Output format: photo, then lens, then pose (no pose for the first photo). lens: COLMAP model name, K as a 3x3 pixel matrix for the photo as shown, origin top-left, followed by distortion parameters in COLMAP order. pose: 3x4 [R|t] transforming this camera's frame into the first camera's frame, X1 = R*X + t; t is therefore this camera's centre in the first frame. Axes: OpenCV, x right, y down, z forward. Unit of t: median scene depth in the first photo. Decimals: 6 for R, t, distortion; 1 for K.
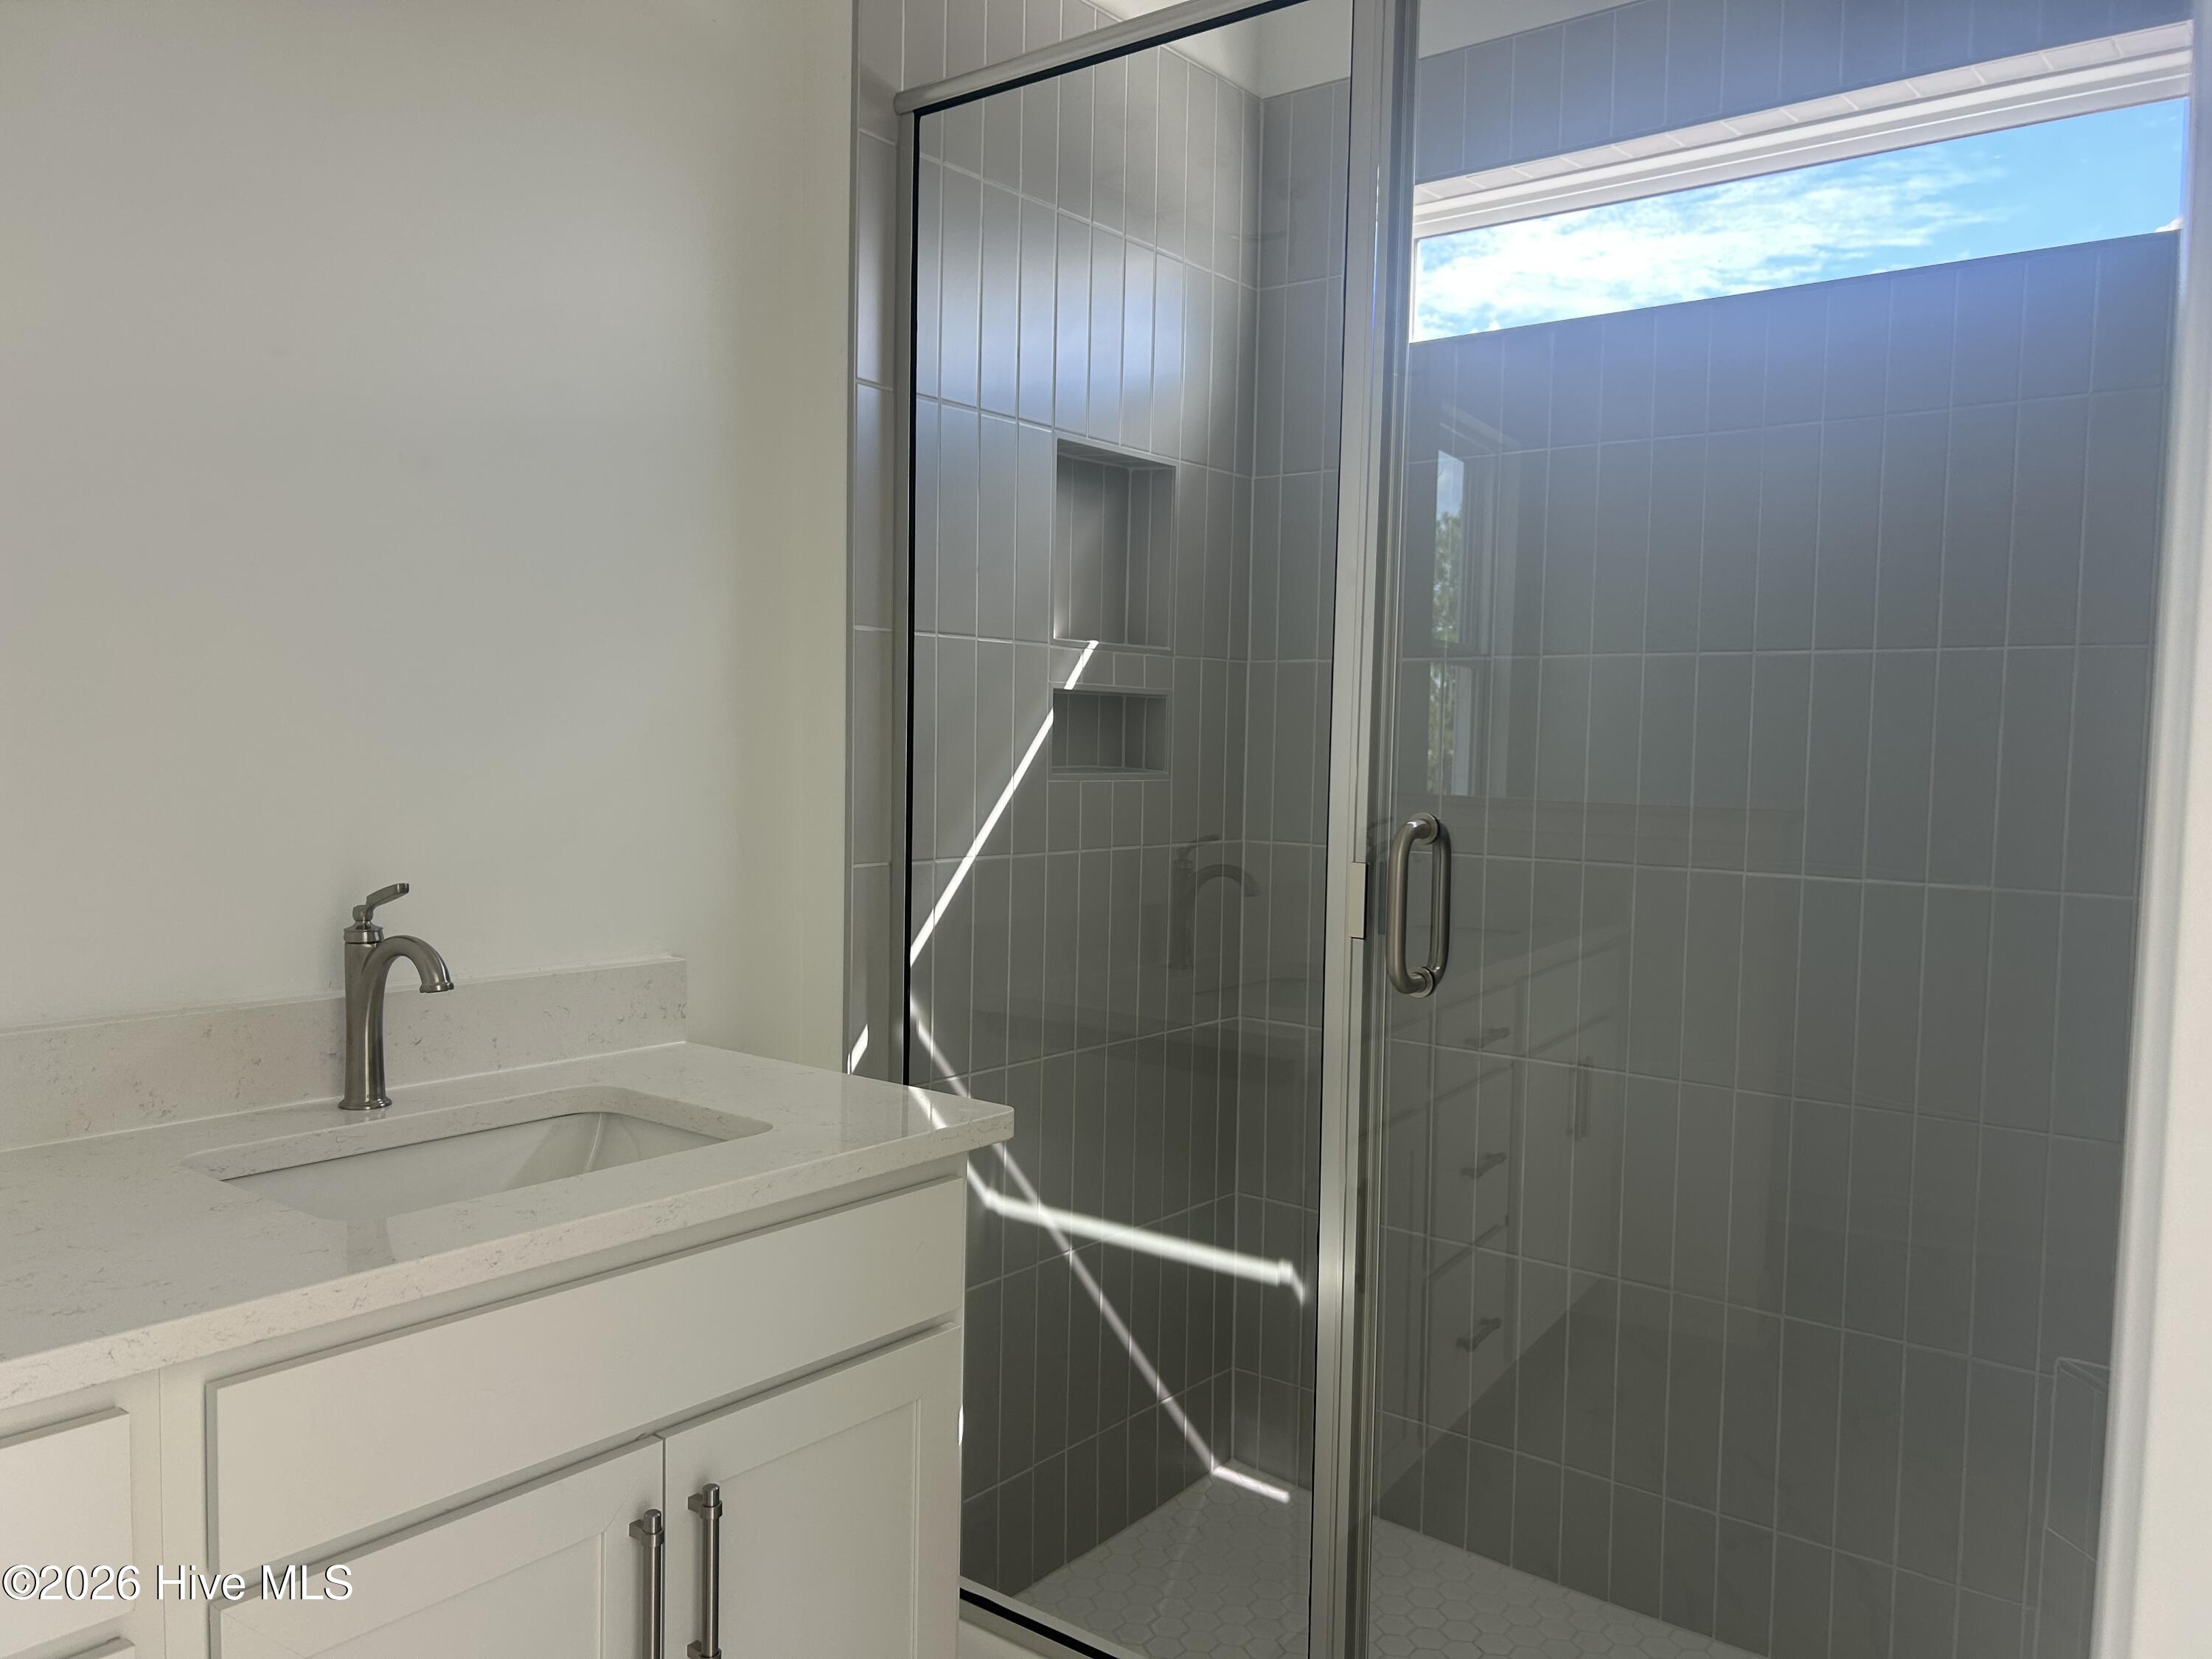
lens RADIAL K [[1670.4, 0, 1099.0], [0, 1670.4, 828.9], [0, 0, 1]] dist [0.042967, -0.045668]
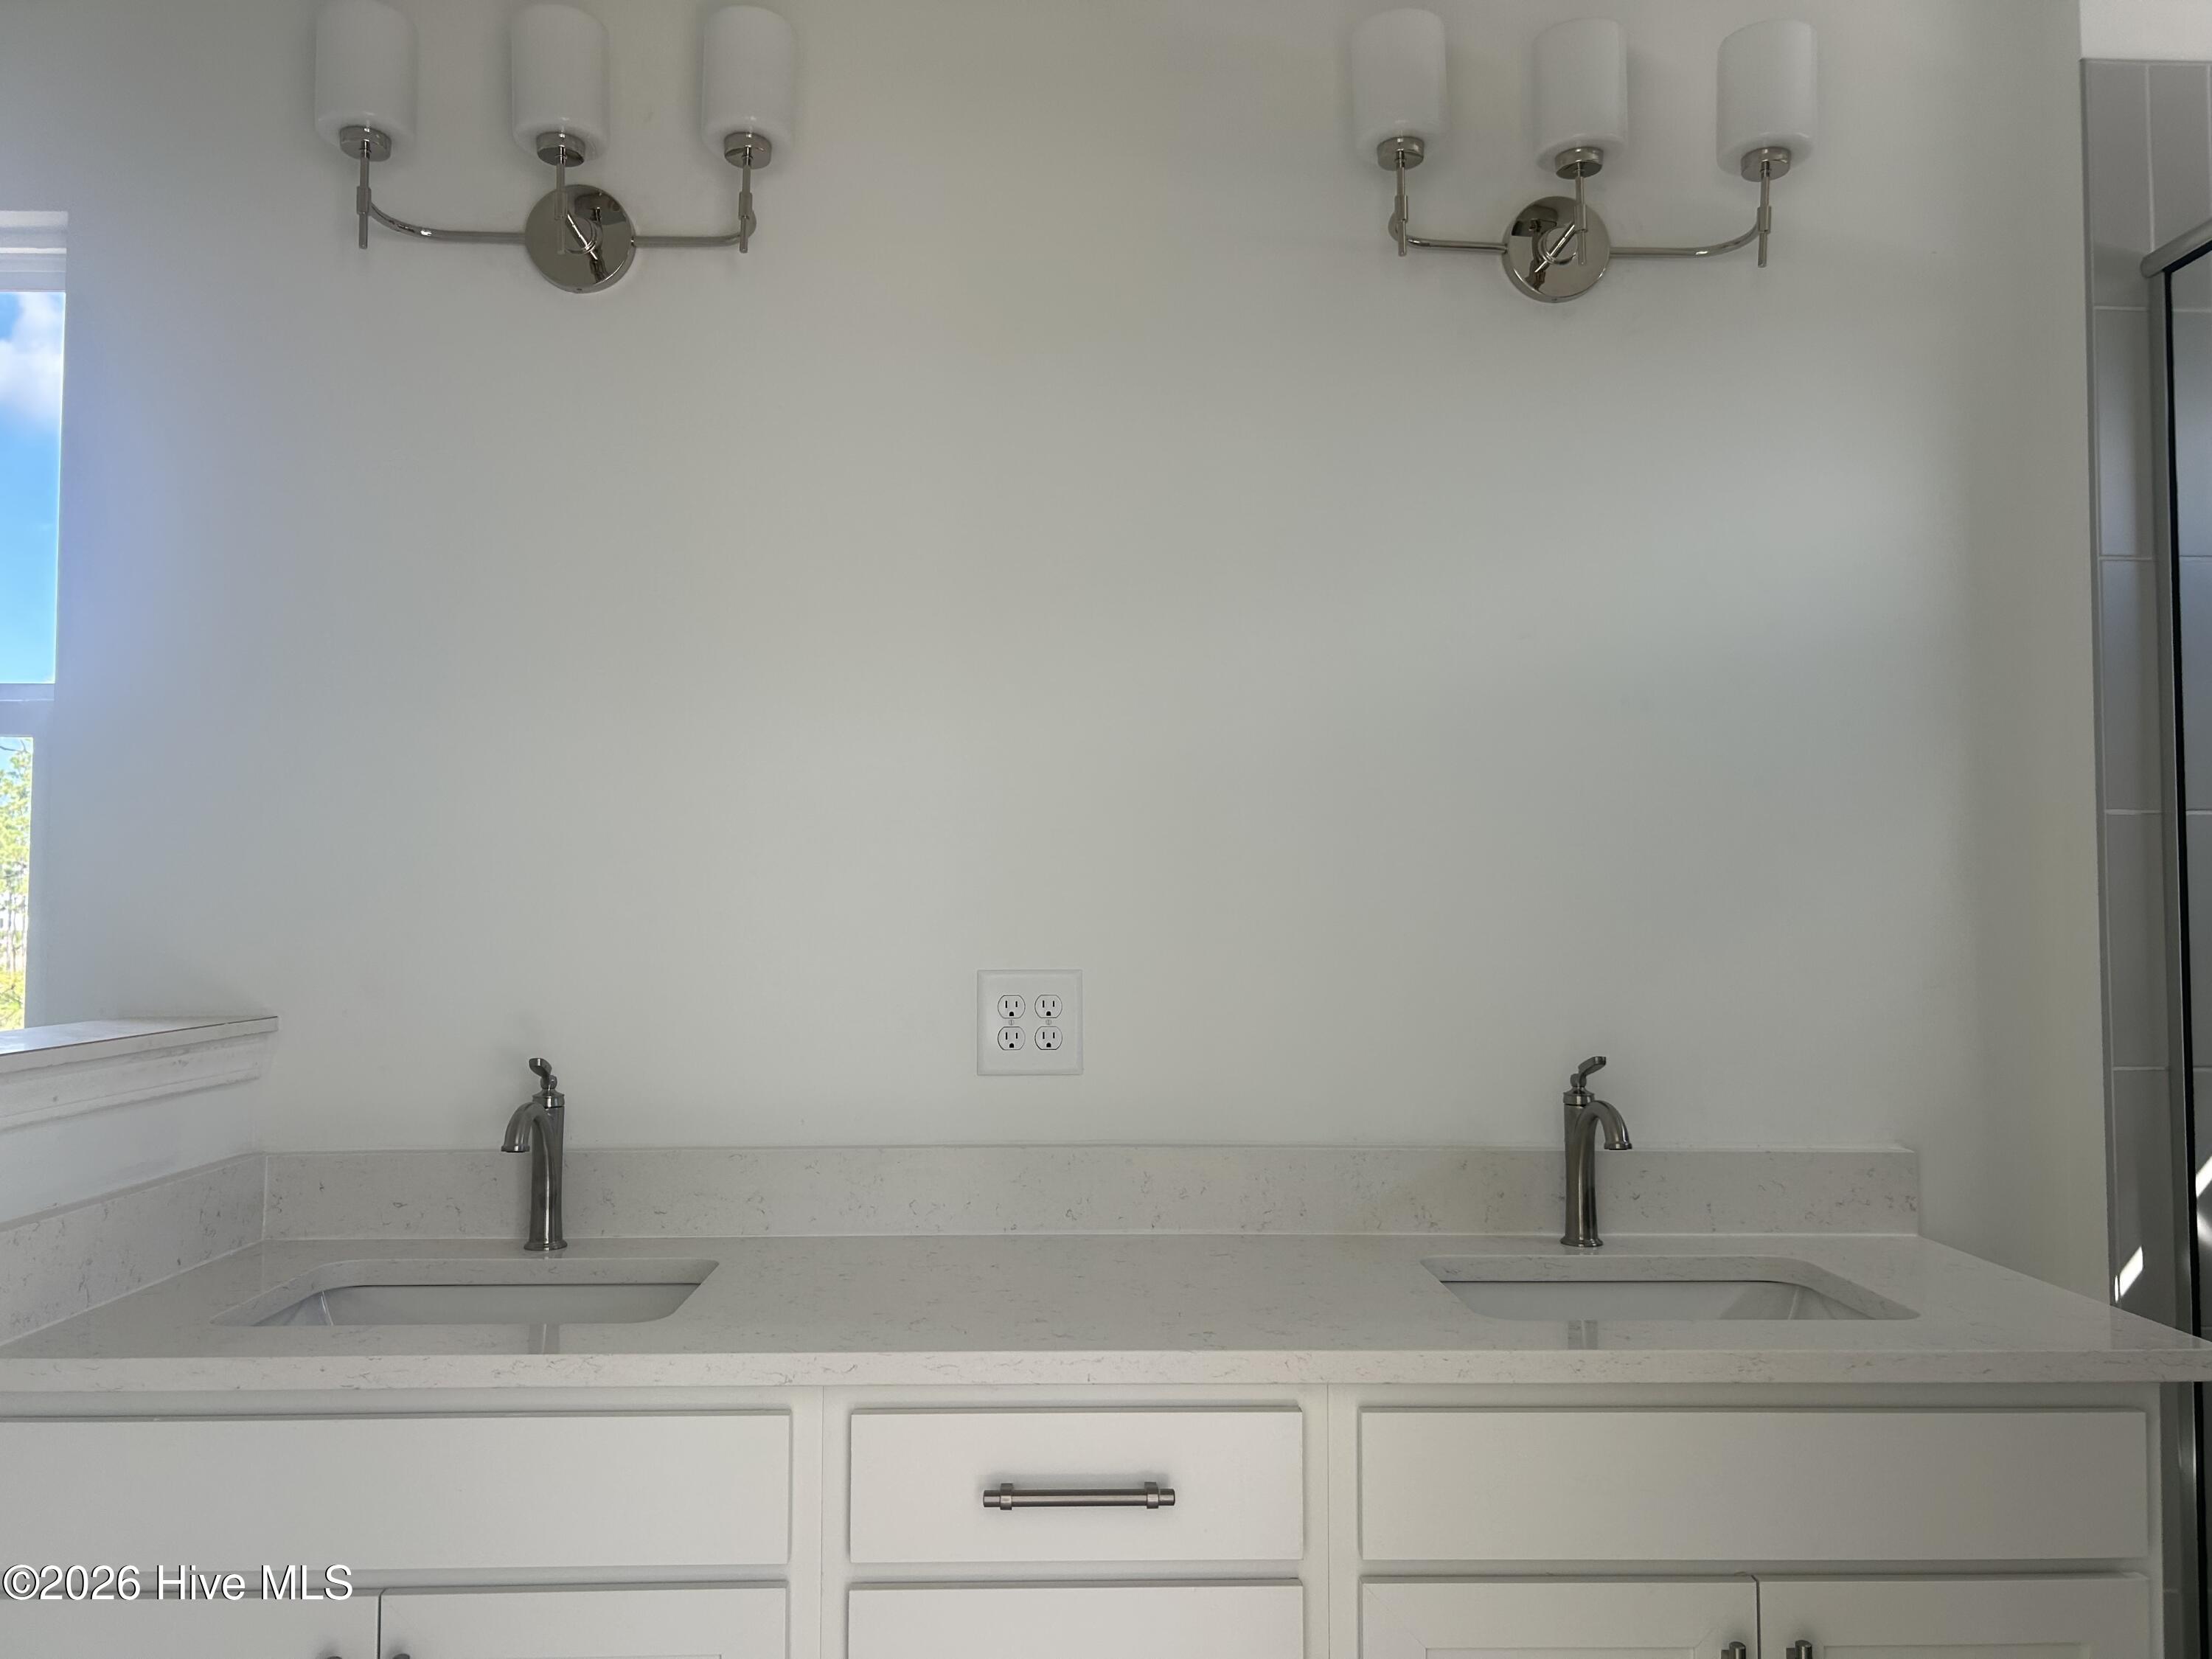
lens RADIAL K [[1670.4, 0, 1099.0], [0, 1670.4, 828.9], [0, 0, 1]] dist [0.042967, -0.045668]
pose [[0.647943, -0.058963, -0.759403, 0.266075], [-0.031005, 0.994131, -0.103642, 0.005901], [0.761057, 0.090699, 0.642313, -0.054428]]
